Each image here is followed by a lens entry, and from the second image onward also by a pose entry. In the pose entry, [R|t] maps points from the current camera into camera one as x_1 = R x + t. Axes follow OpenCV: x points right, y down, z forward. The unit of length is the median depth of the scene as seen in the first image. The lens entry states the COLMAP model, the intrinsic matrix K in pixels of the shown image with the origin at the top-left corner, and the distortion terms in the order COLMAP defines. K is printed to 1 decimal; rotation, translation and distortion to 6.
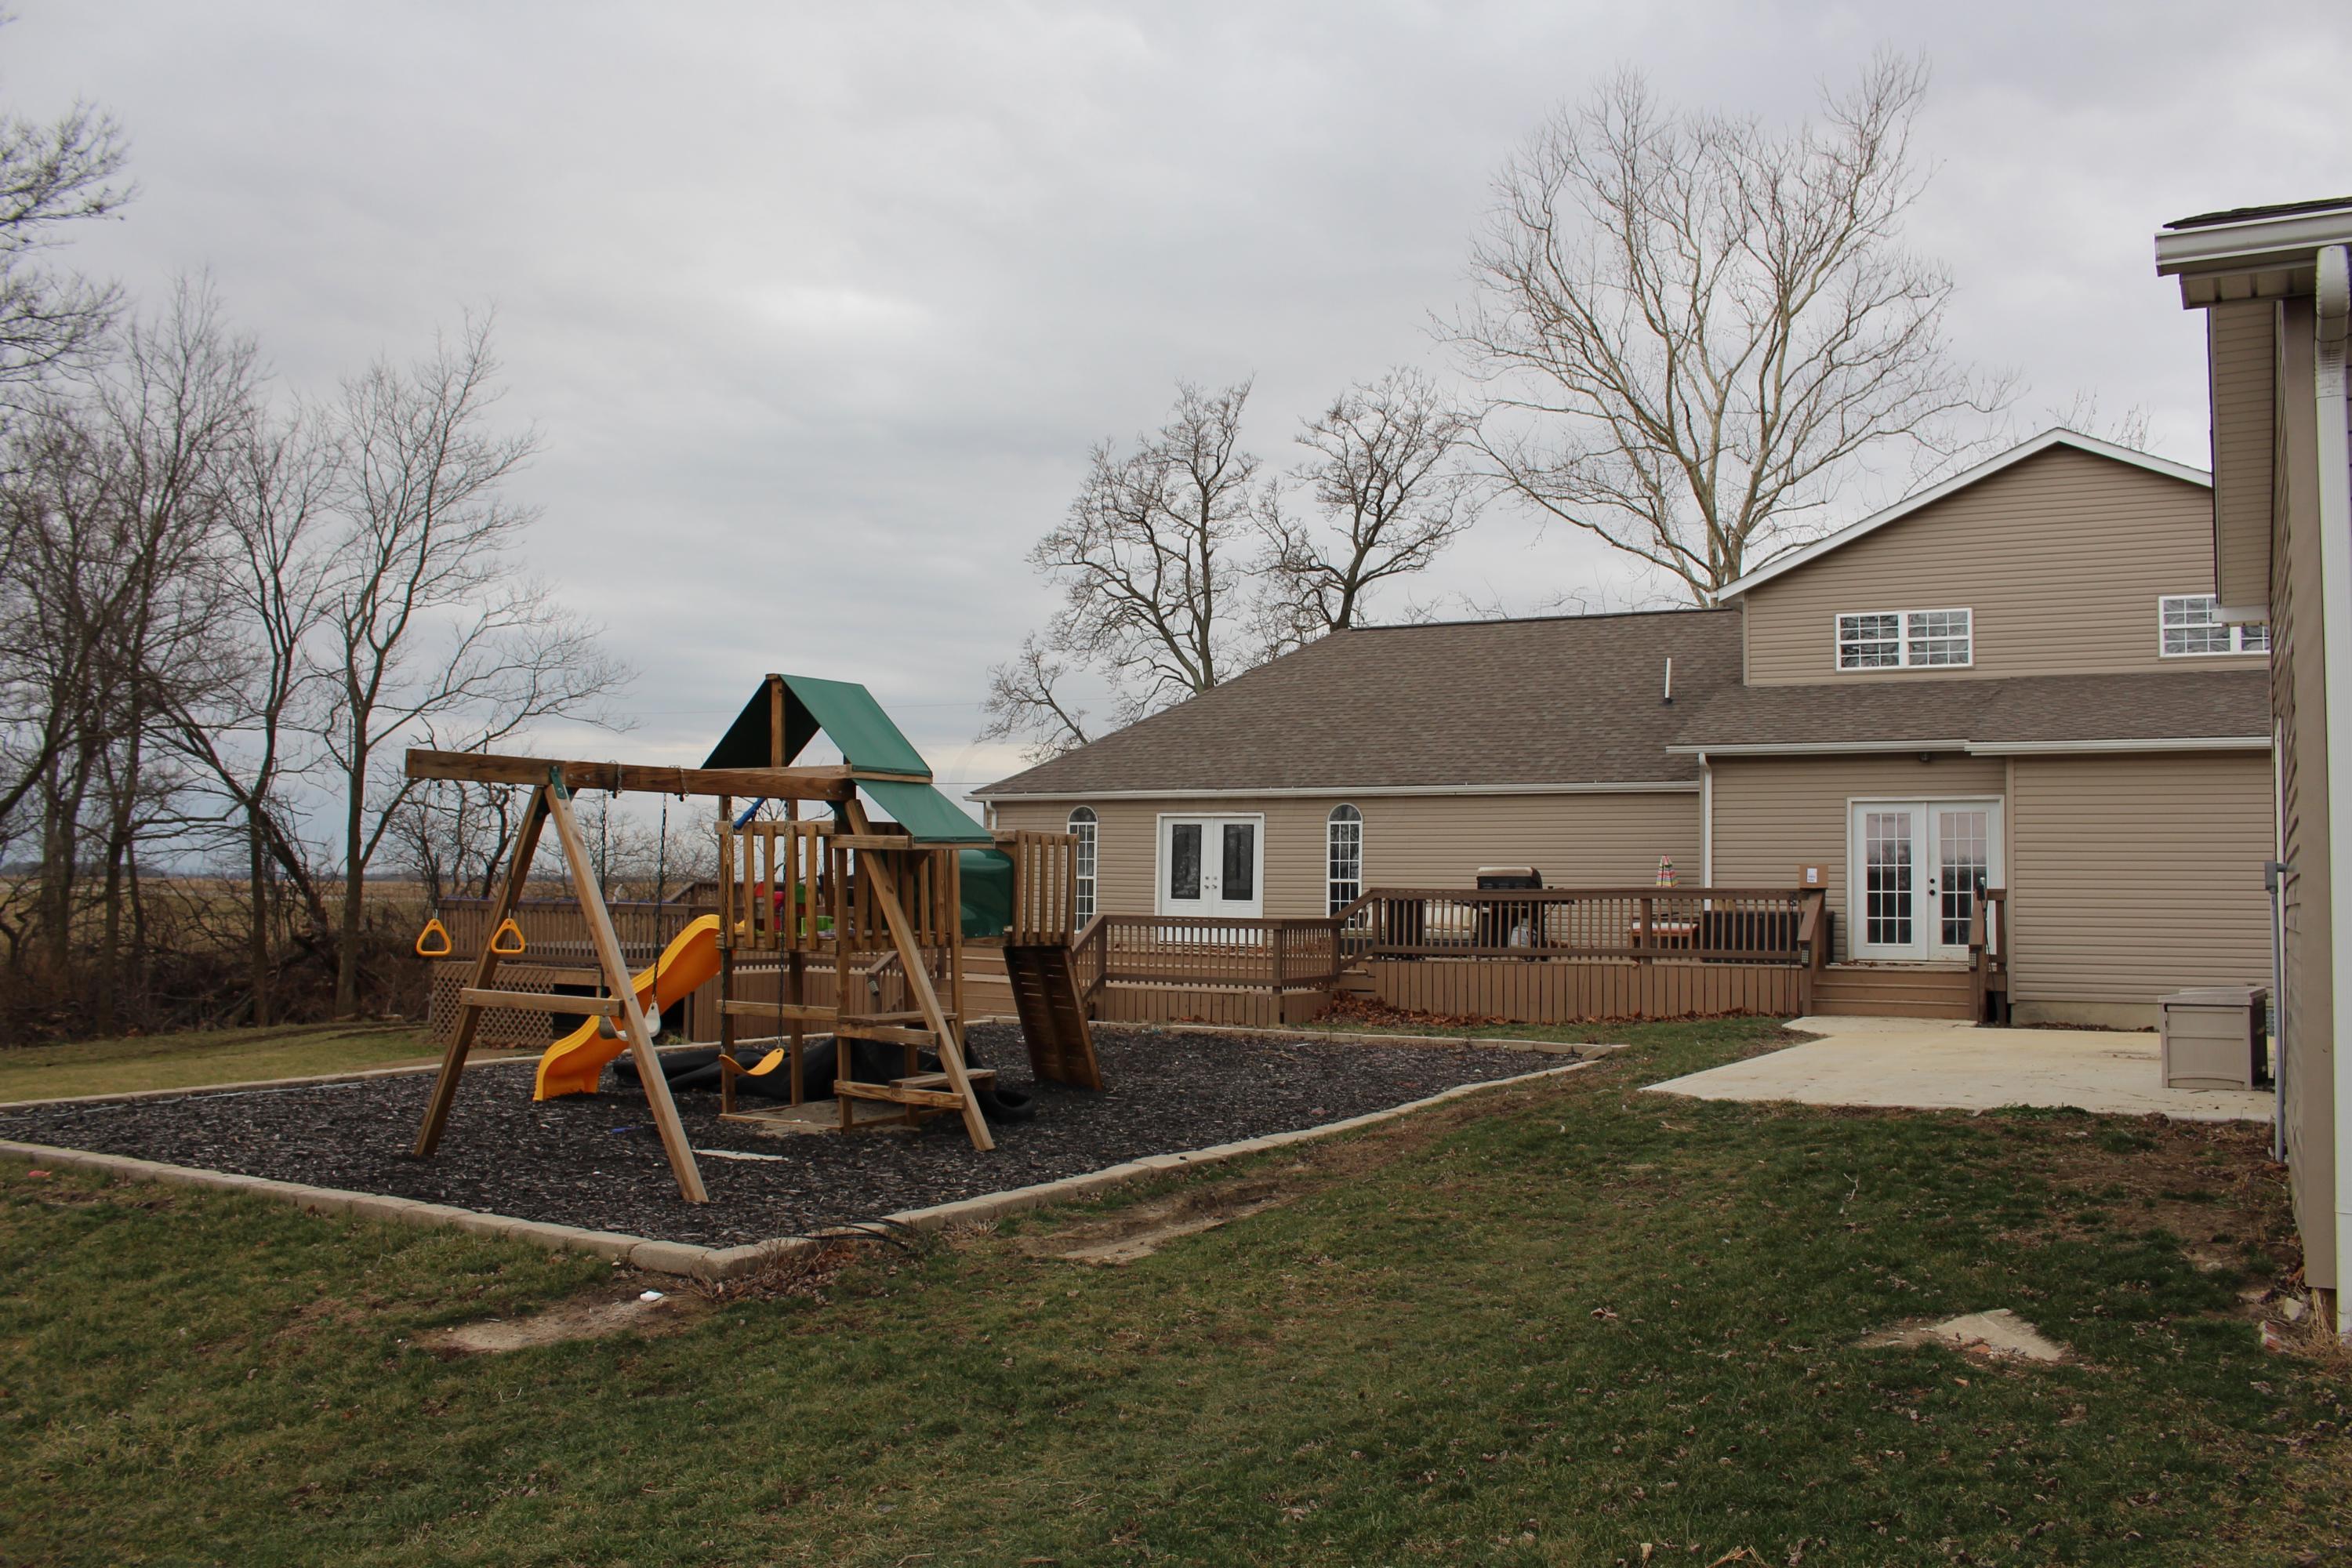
lens RADIAL K [[1947.5, 0, 1180.4], [0, 1947.5, 781.7], [0, 0, 1]] dist [-0.164852, 0.146568]
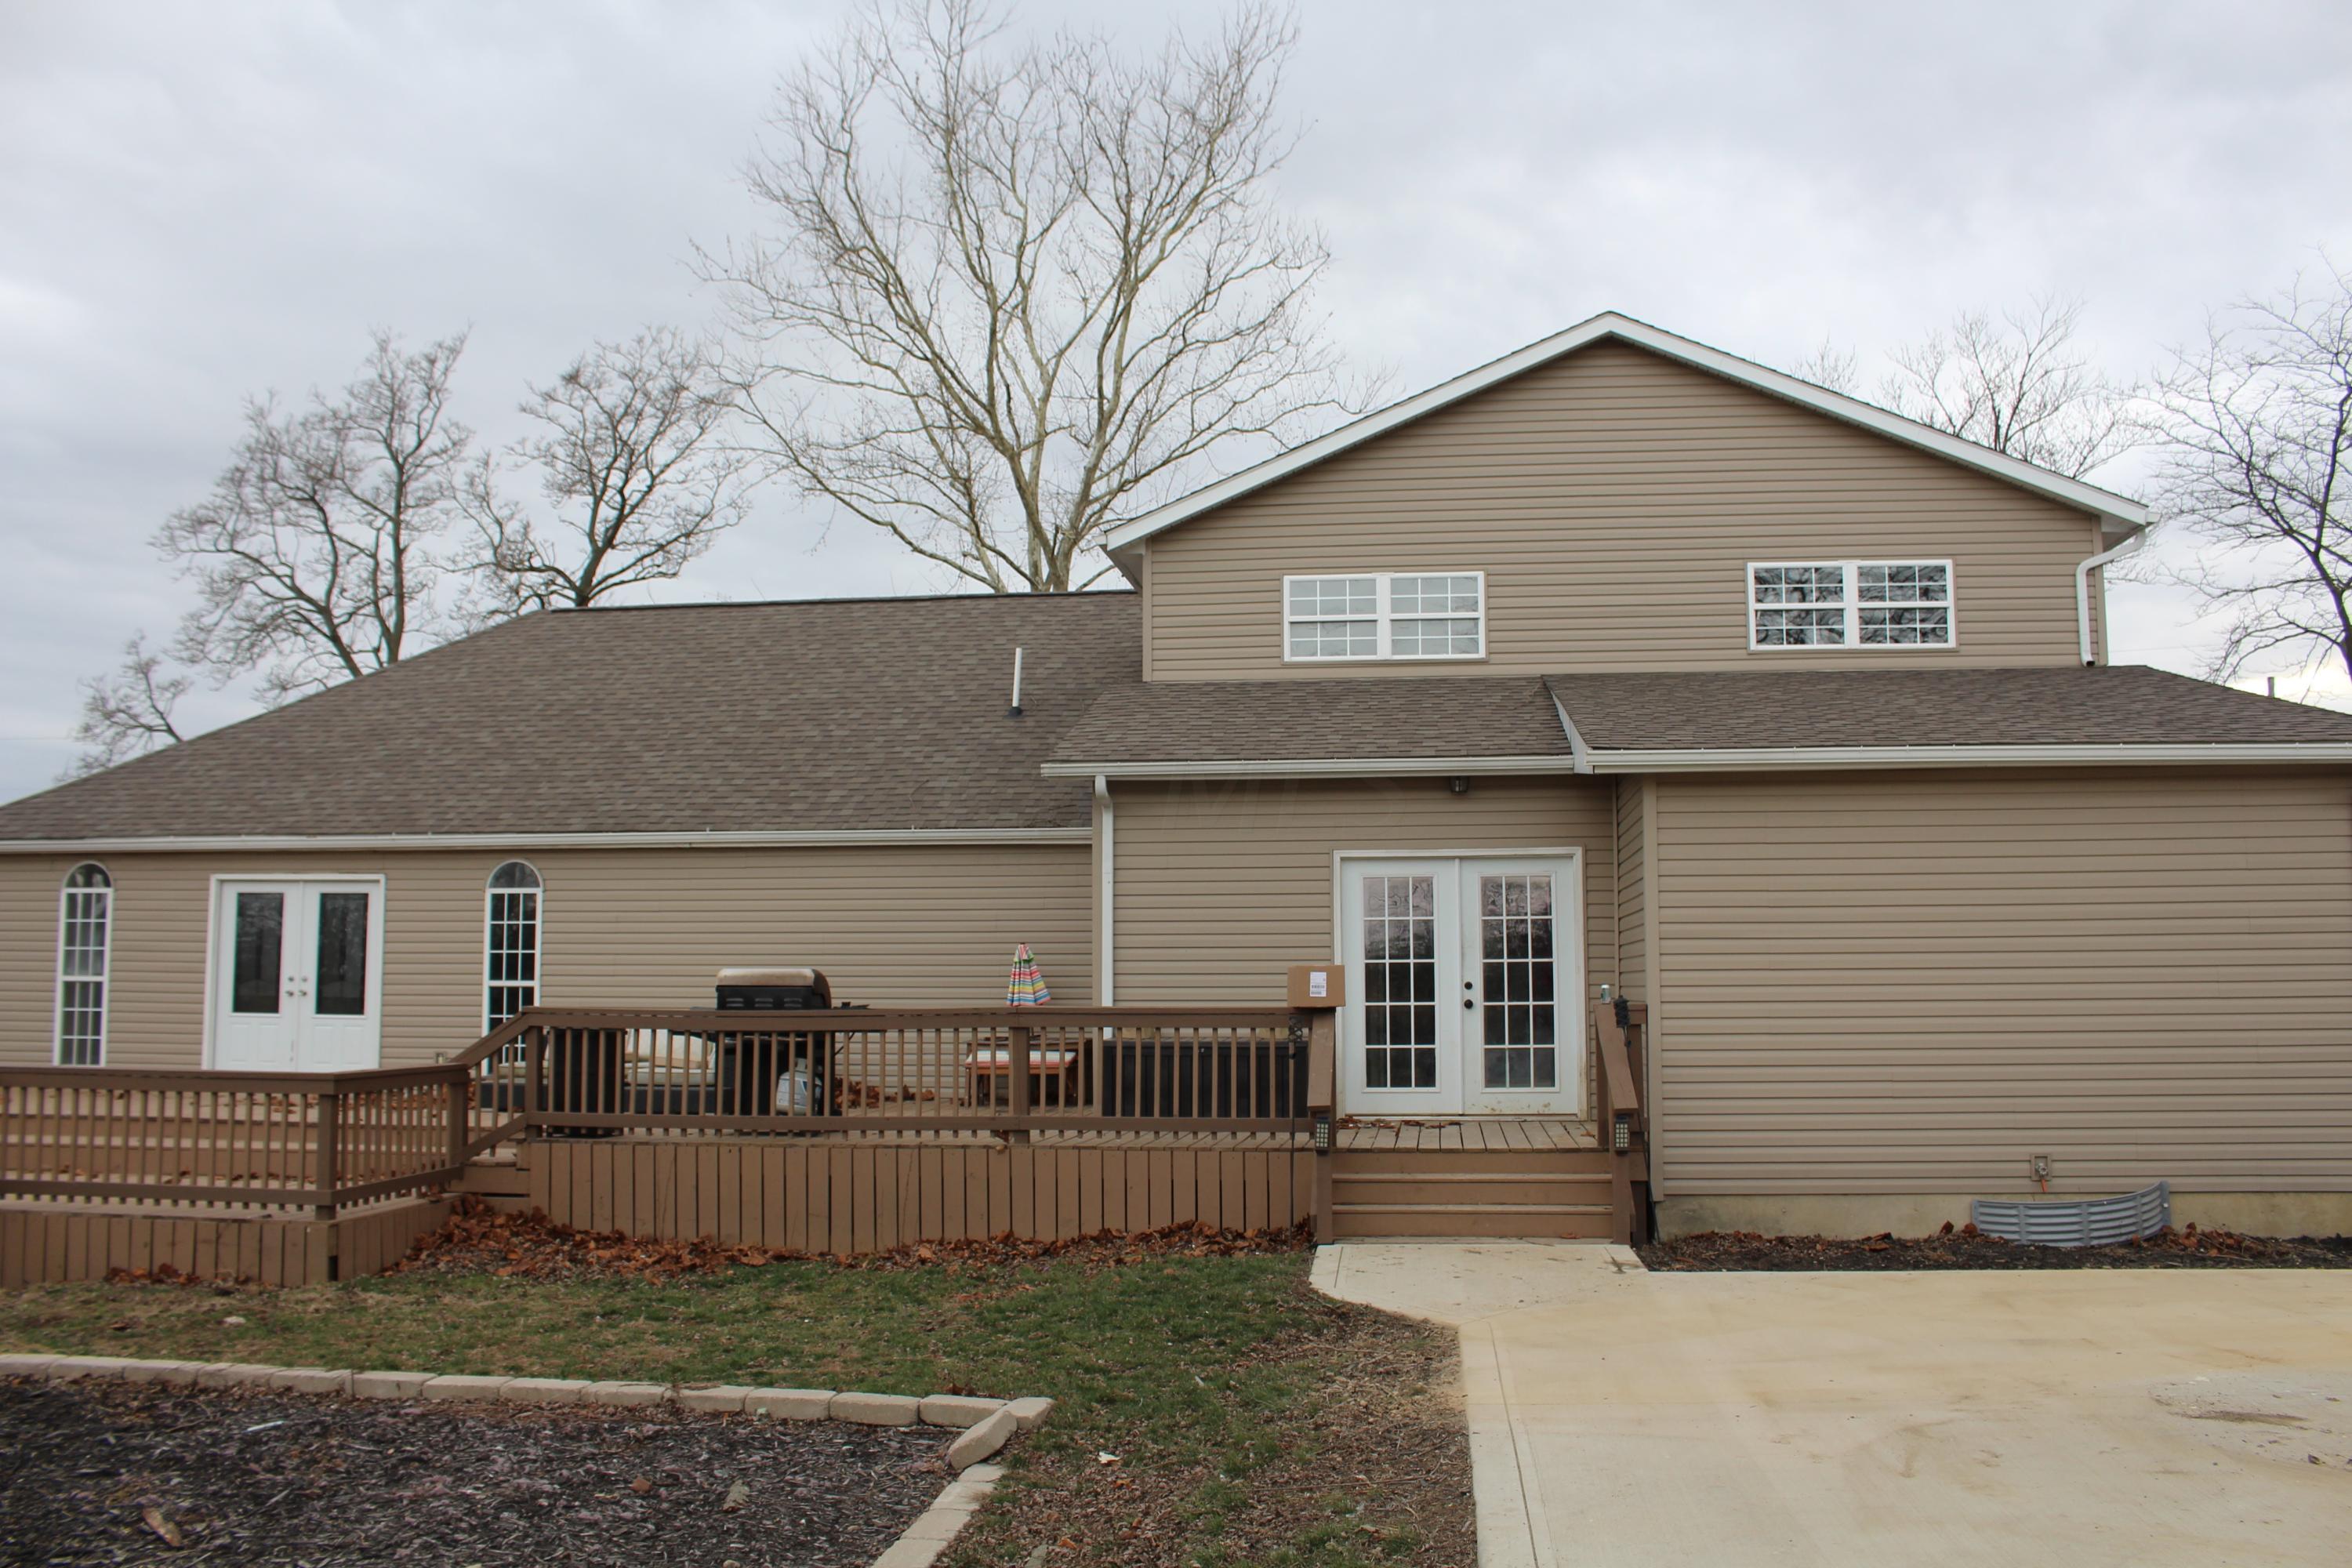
lens RADIAL K [[1947.5, 0, 1180.4], [0, 1947.5, 781.7], [0, 0, 1]] dist [-0.164852, 0.146568]
pose [[0.931380, 0.020678, 0.363461, 0.037397], [-0.006865, 0.999206, -0.039256, 0.005437], [-0.363984, 0.034067, 0.930782, 0.216655]]
